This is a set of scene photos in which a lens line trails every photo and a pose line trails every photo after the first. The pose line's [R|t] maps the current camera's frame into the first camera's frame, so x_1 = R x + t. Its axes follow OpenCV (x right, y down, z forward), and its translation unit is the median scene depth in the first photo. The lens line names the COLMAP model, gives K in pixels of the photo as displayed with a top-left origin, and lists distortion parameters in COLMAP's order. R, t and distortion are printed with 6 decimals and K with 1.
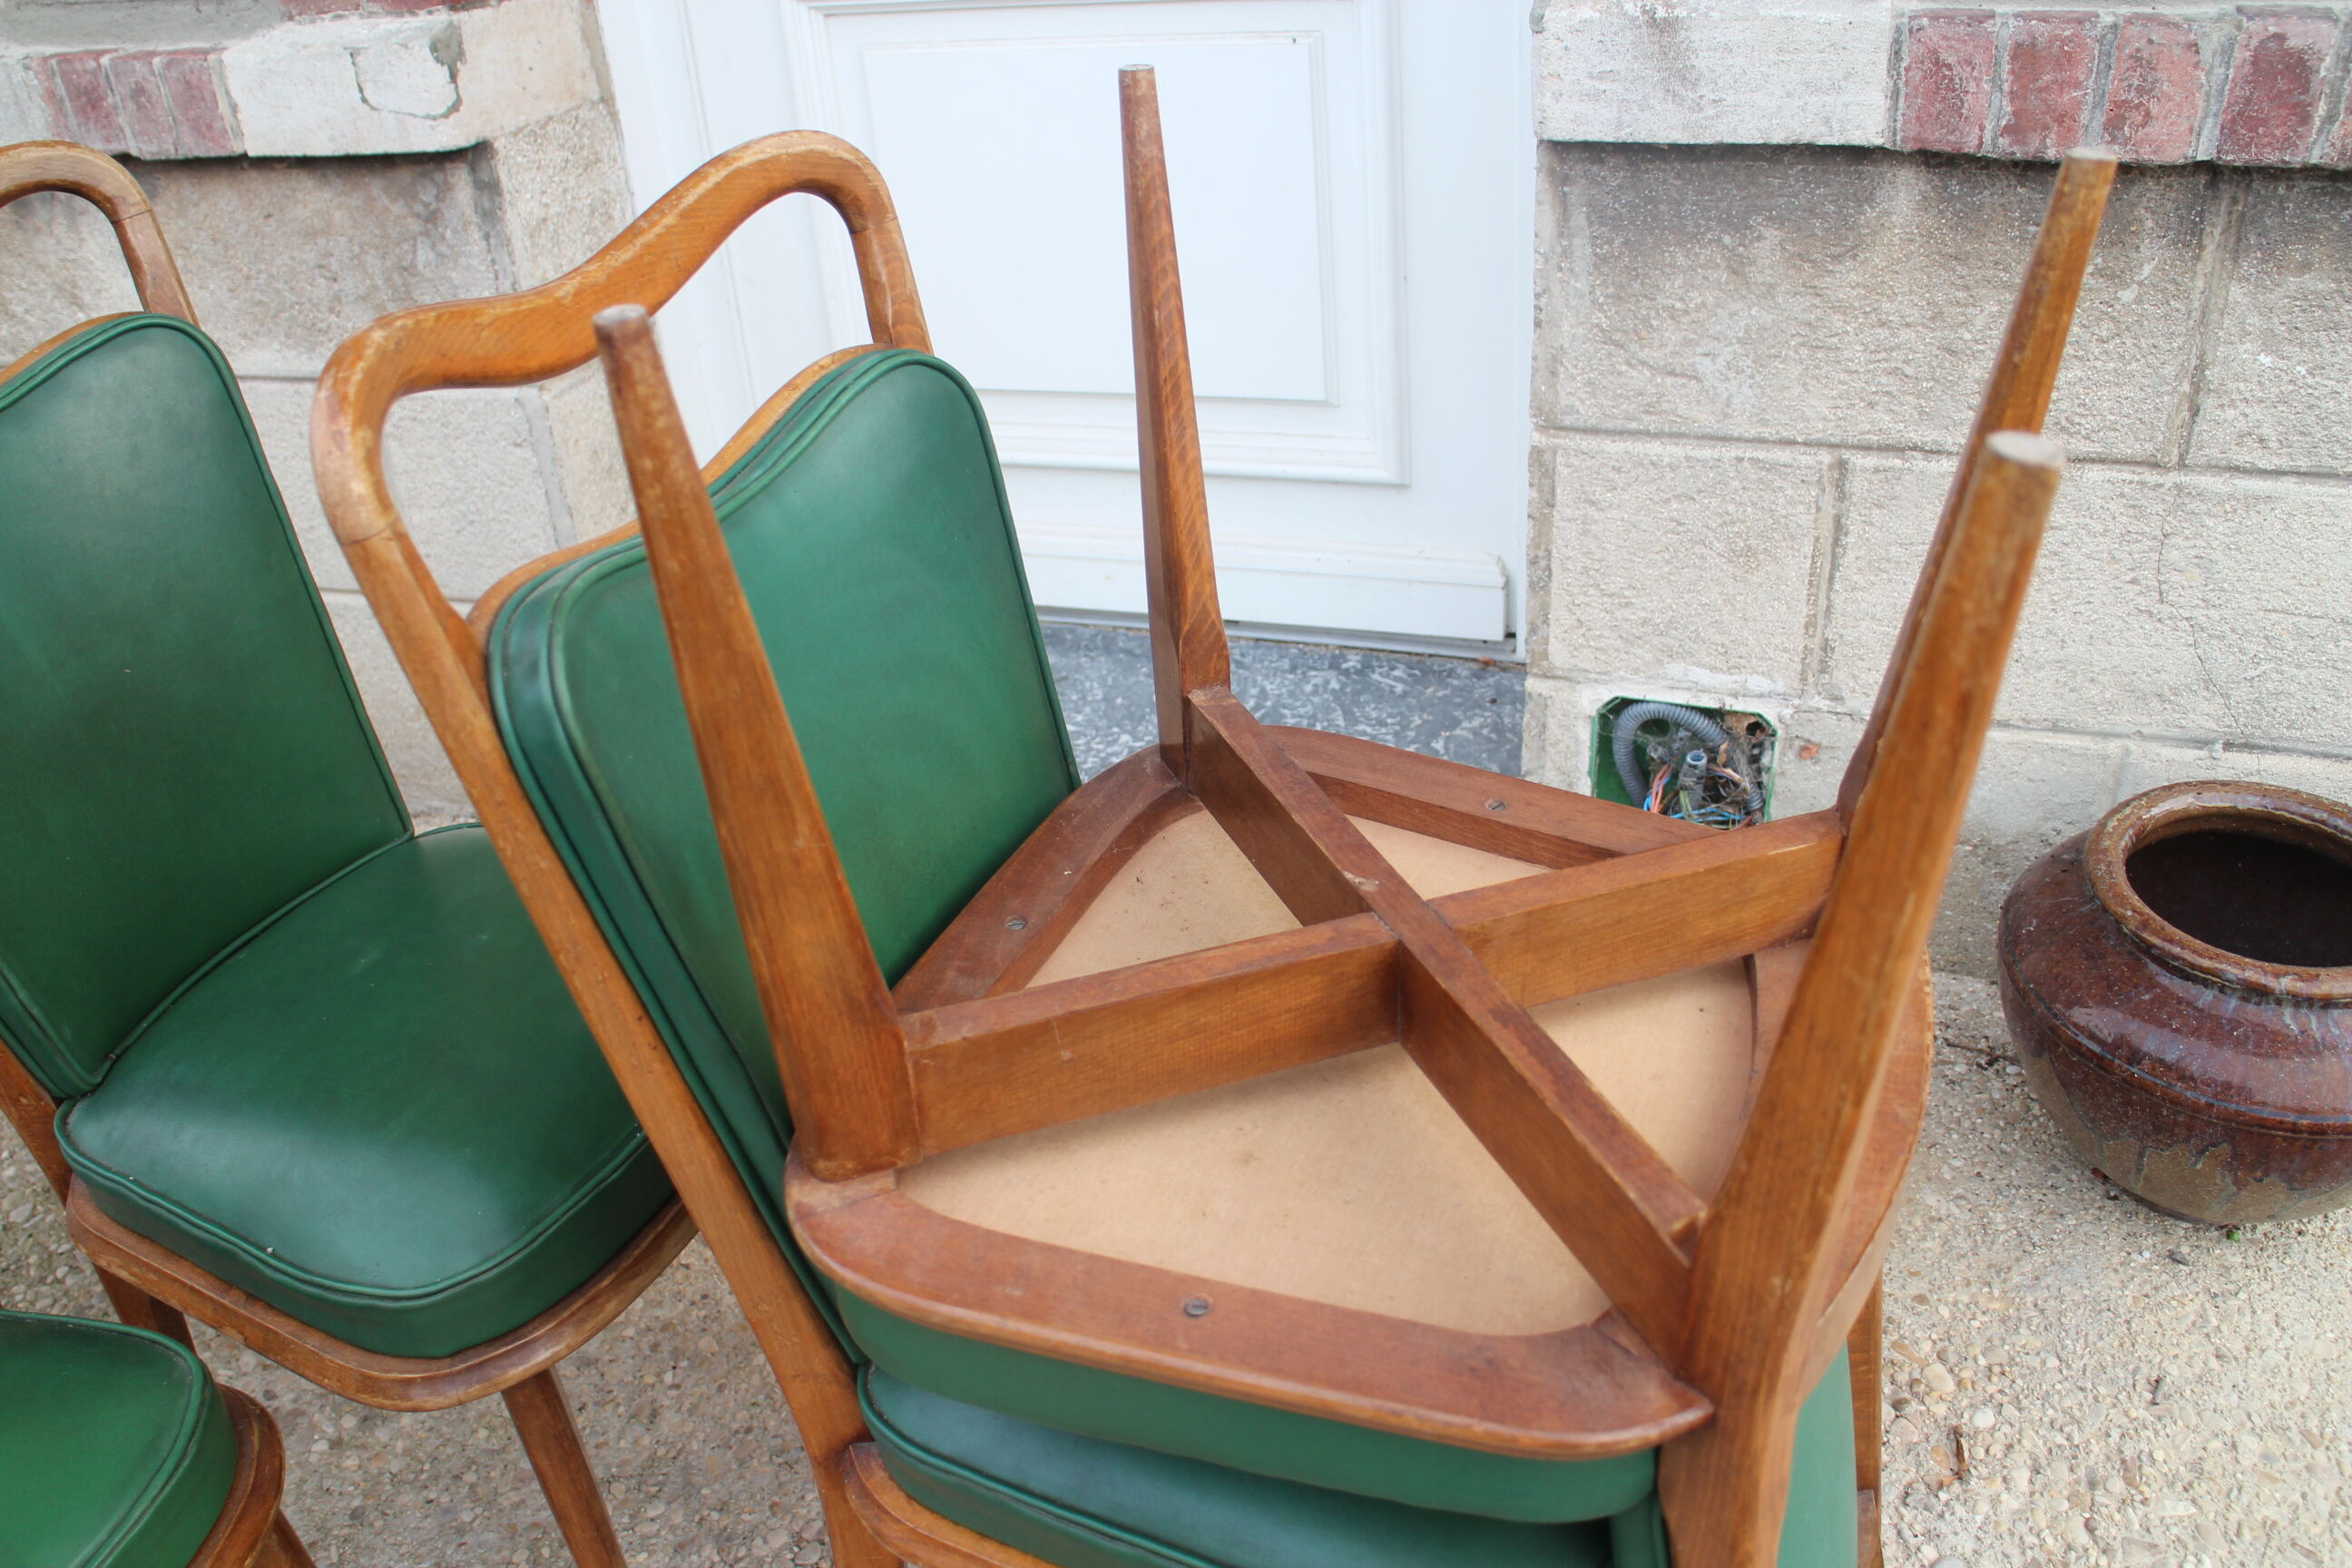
lens RADIAL K [[1923.8, 0, 1206.5], [0, 1923.8, 769.1], [0, 0, 1]] dist [-0.167411, 0.130775]
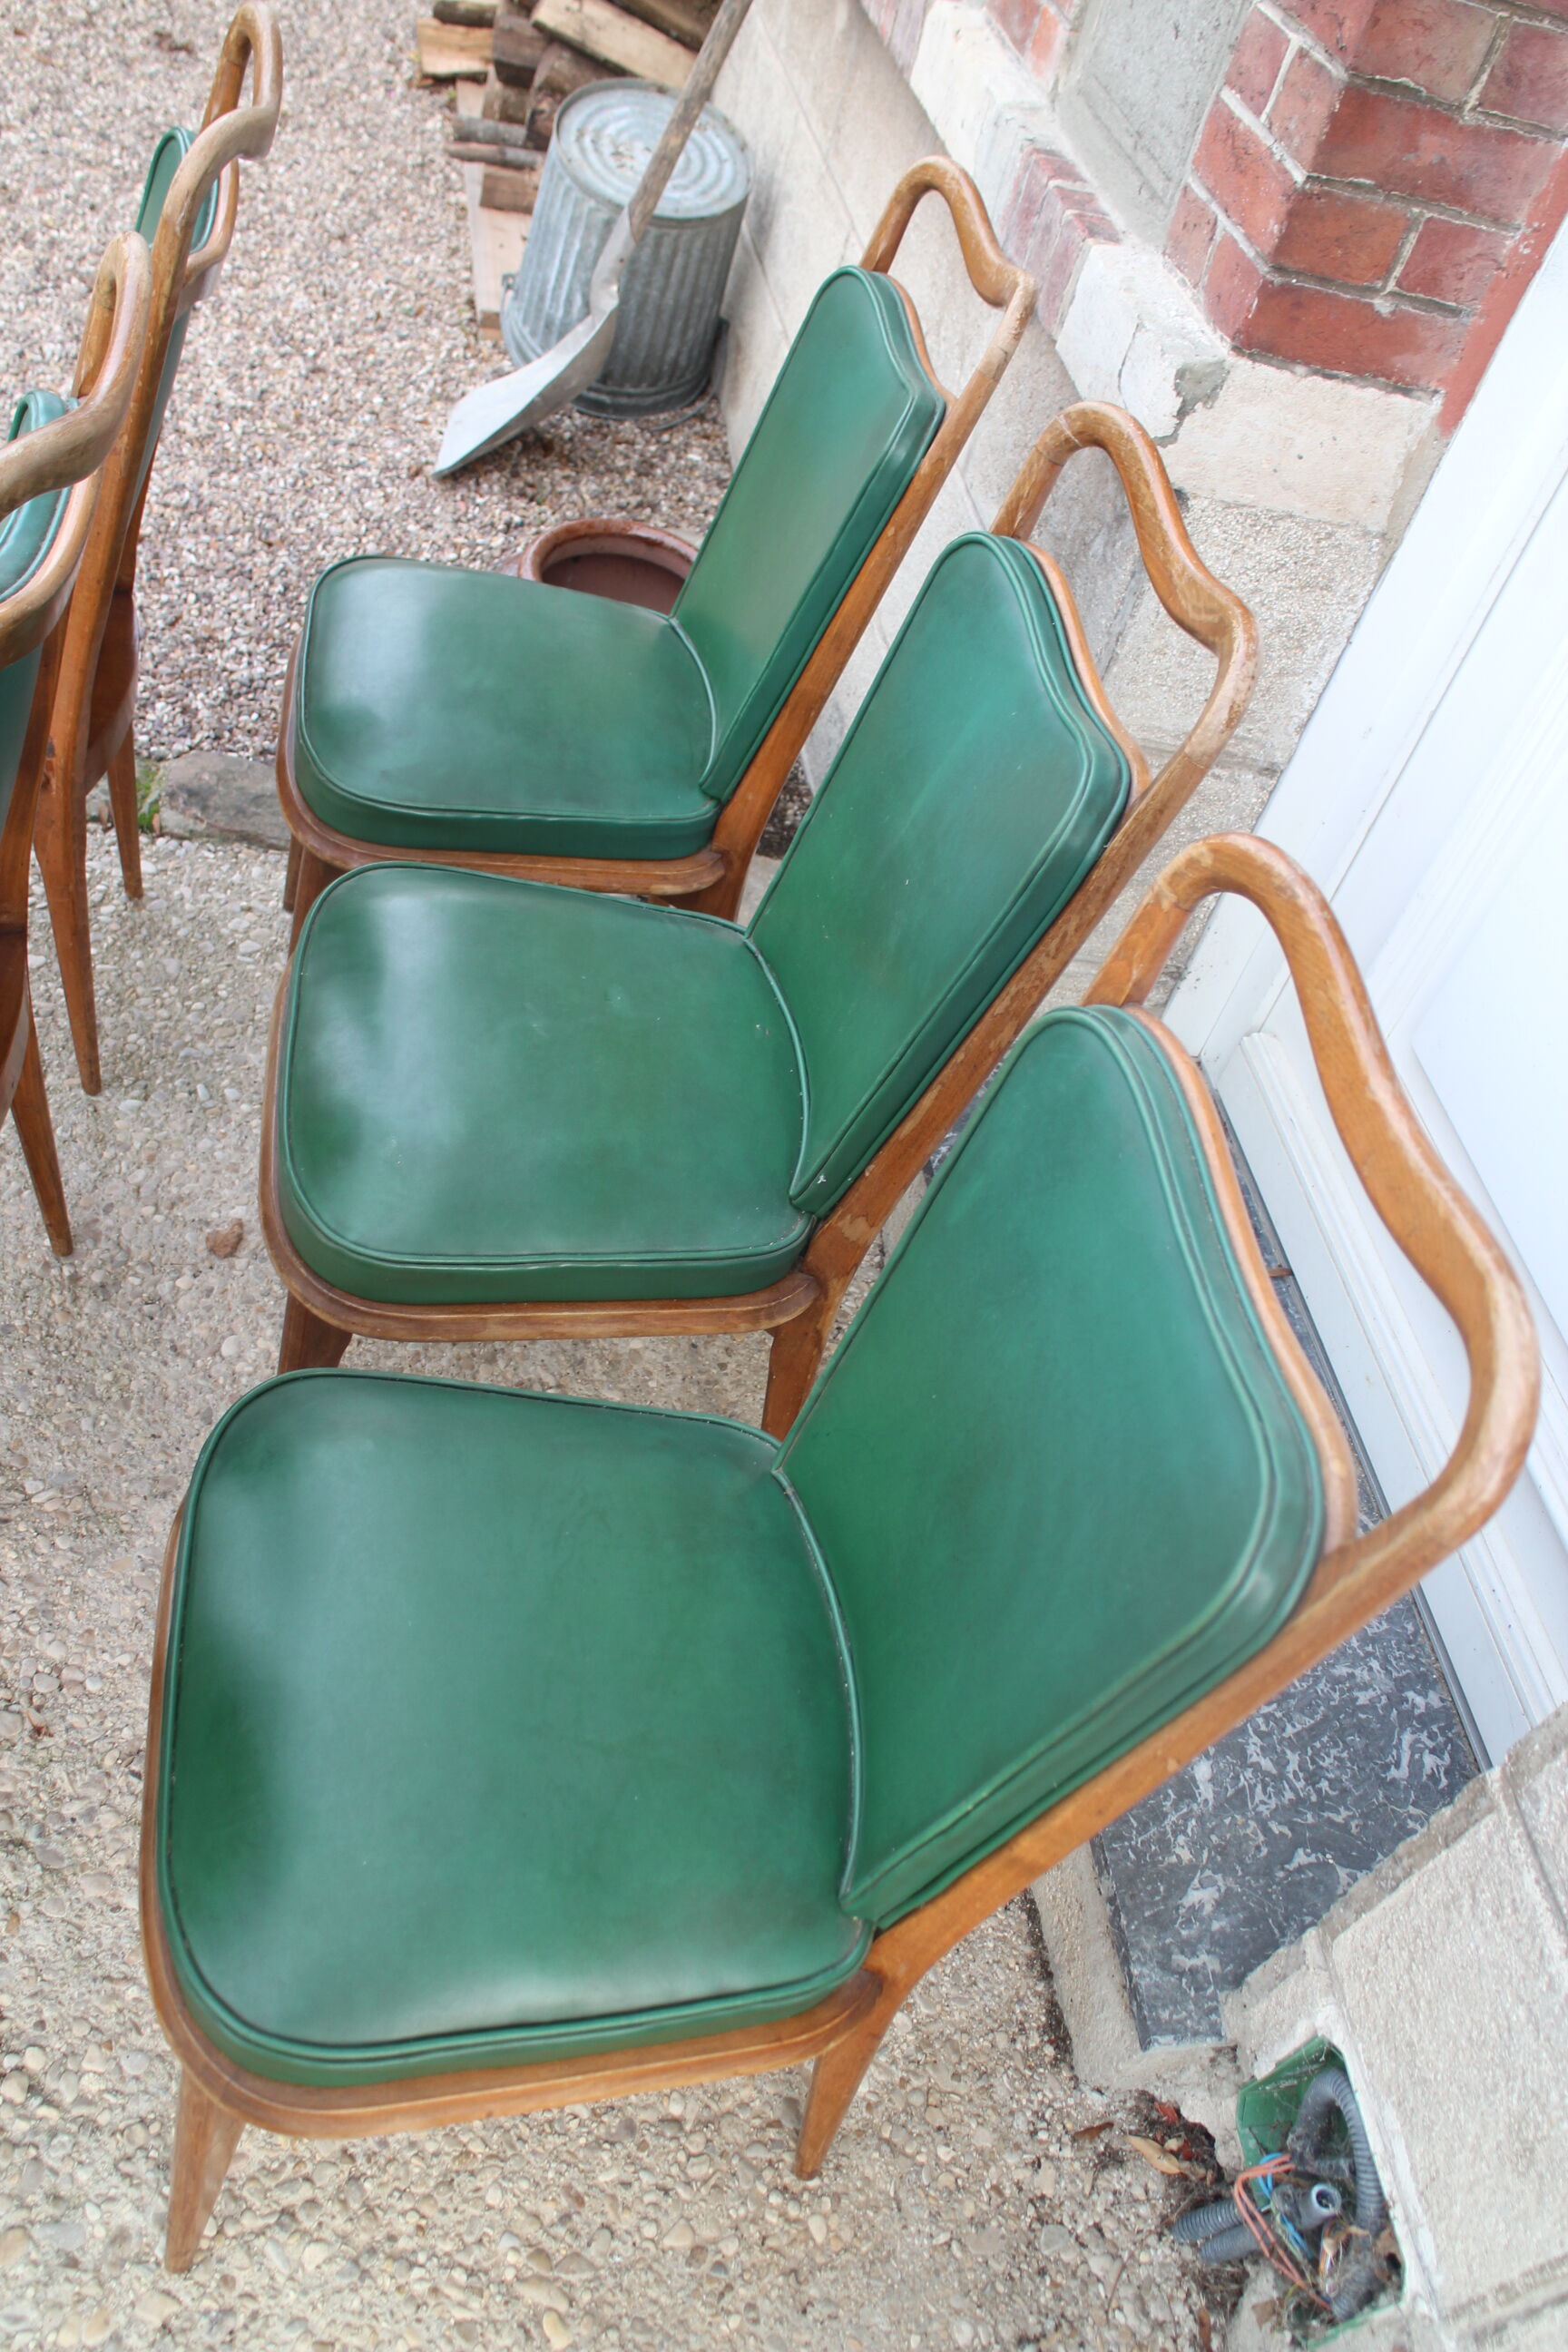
lens RADIAL K [[1923.8, 0, 796.6], [0, 1923.8, 1196.5], [0, 0, 1]] dist [-0.167411, 0.130775]
pose [[0.419524, 0.763964, -0.490264, 0.242785], [-0.673177, 0.624157, 0.396560, -0.409071], [0.608960, 0.163668, 0.776132, 0.307778]]
